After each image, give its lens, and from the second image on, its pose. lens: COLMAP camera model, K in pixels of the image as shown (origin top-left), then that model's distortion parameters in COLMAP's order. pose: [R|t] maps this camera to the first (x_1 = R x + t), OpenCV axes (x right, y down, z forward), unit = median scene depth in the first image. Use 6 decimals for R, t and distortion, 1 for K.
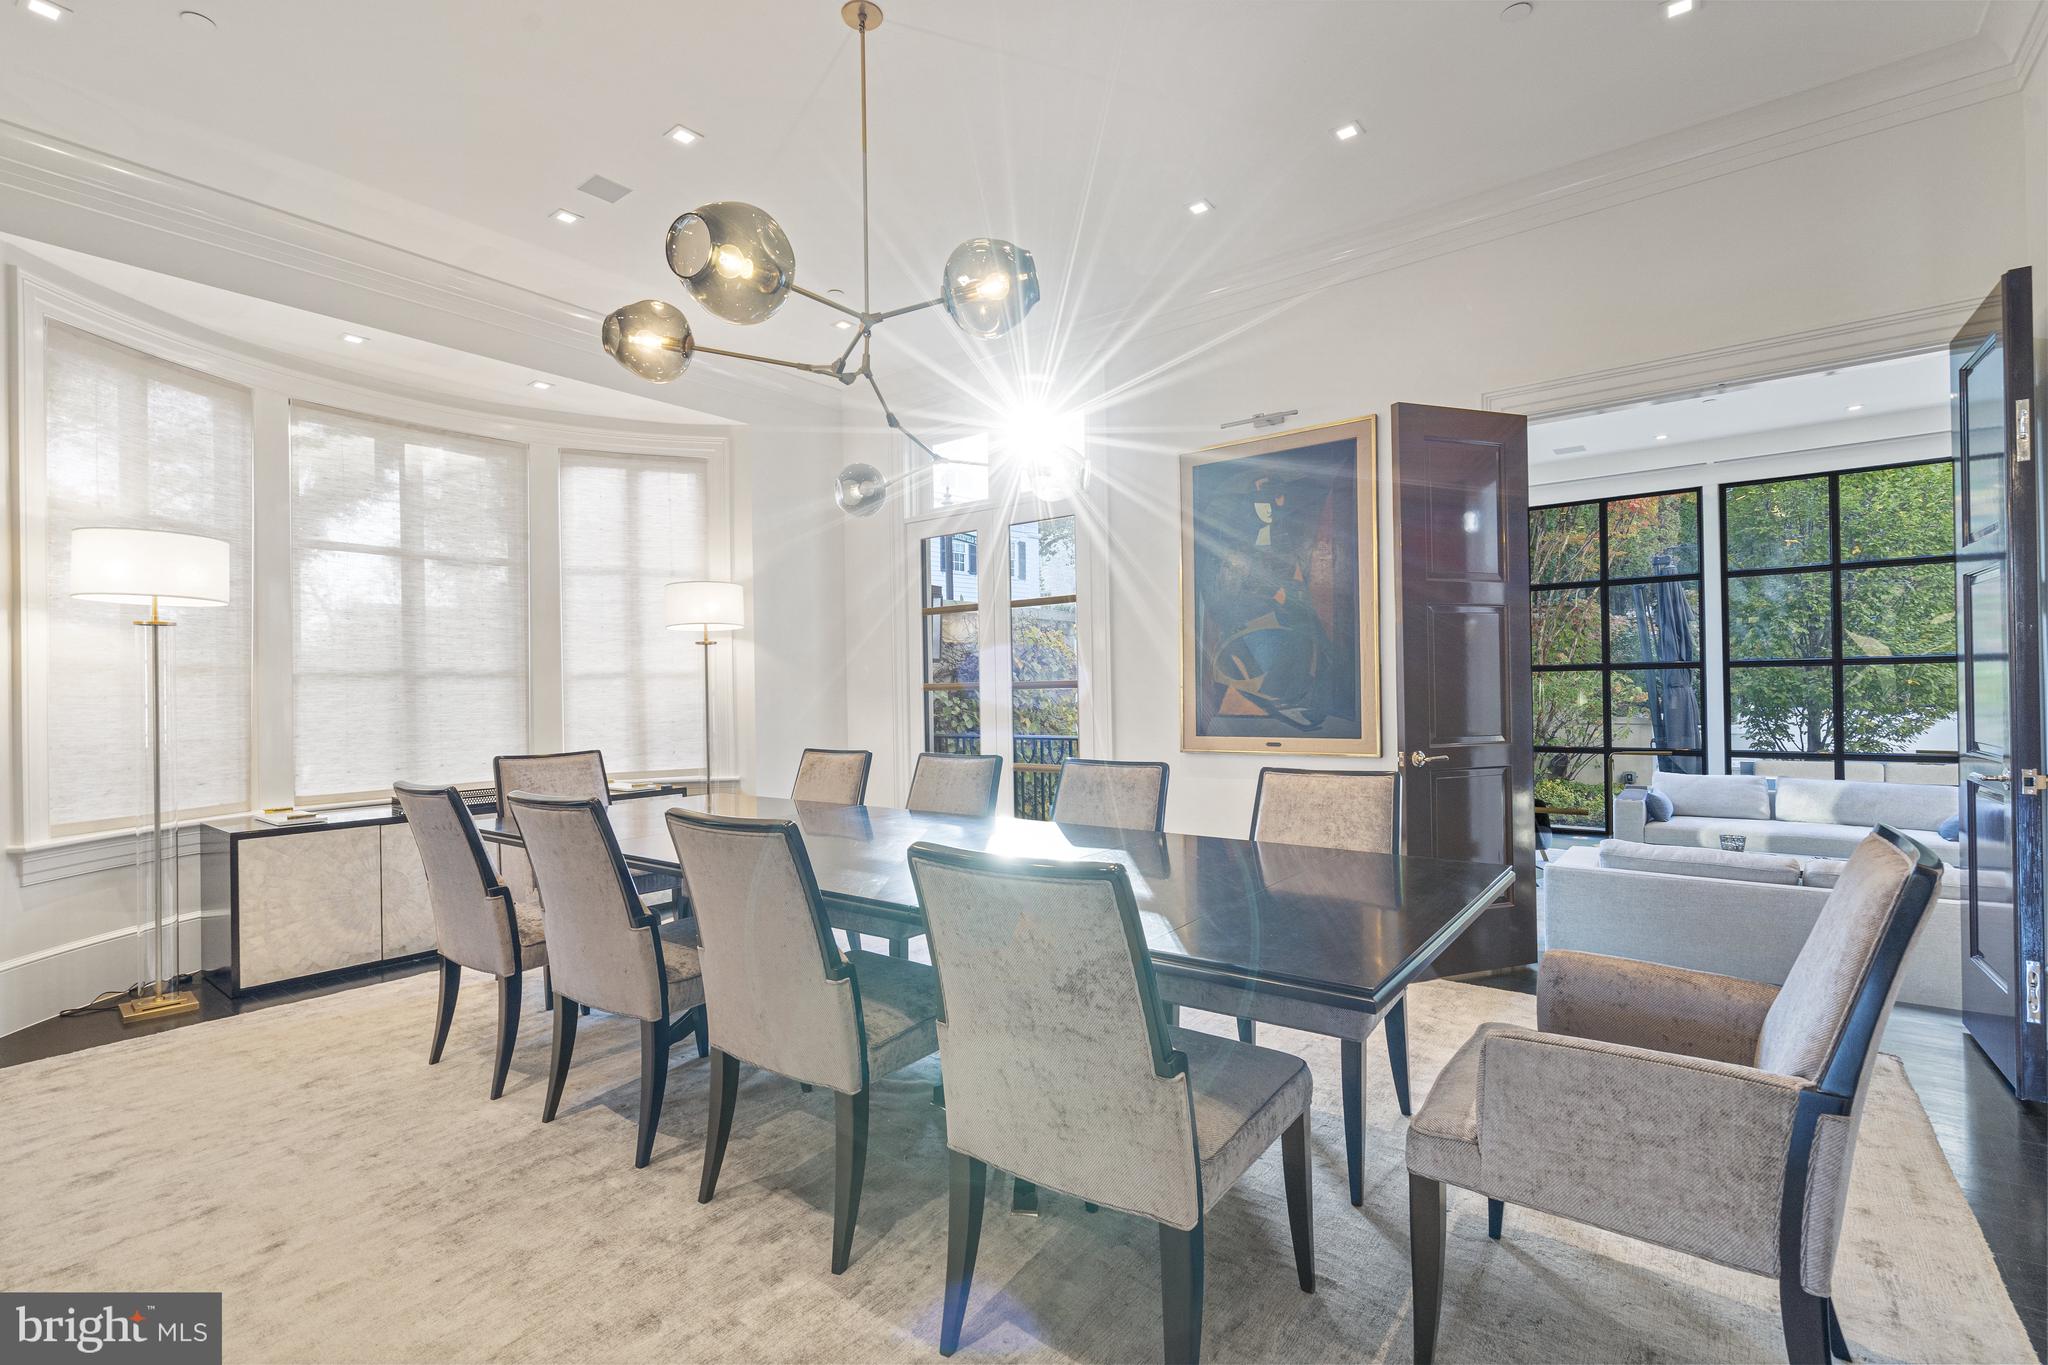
lens RADIAL K [[930.7, 0, 1025.1], [0, 930.7, 686.5], [0, 0, 1]] dist [-0.013806, 0.000532]
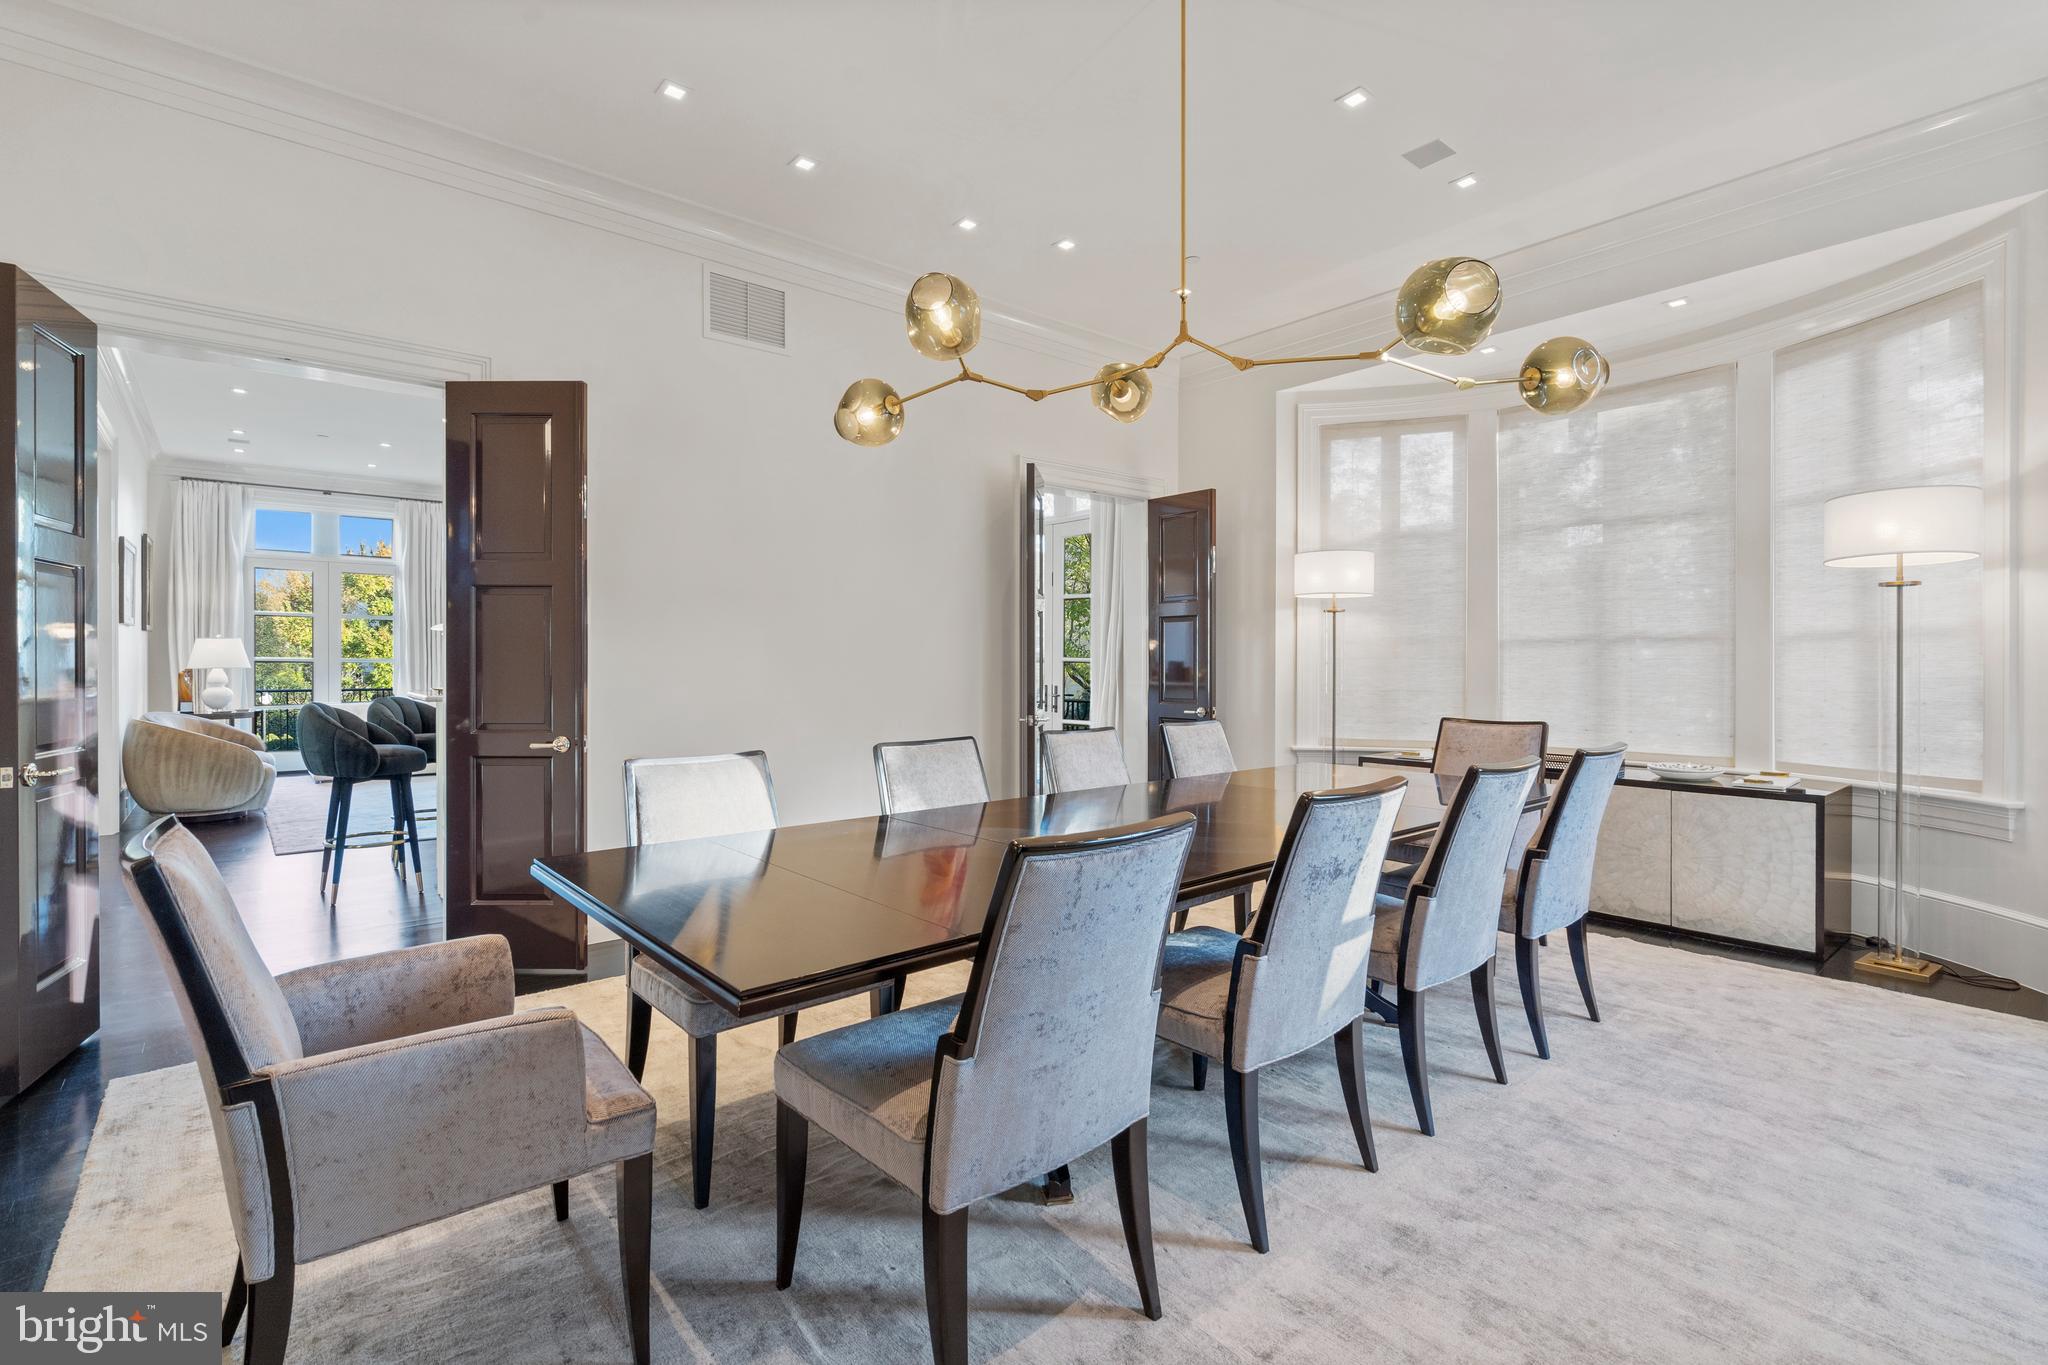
lens RADIAL K [[930.7, 0, 1025.9], [0, 930.7, 669.6], [0, 0, 1]] dist [-0.013806, 0.000532]
pose [[-0.232729, 0.020322, -0.972329, 0.456071], [0.008238, 0.999787, 0.018924, -0.004149], [0.972507, -0.003606, -0.232847, 0.597283]]
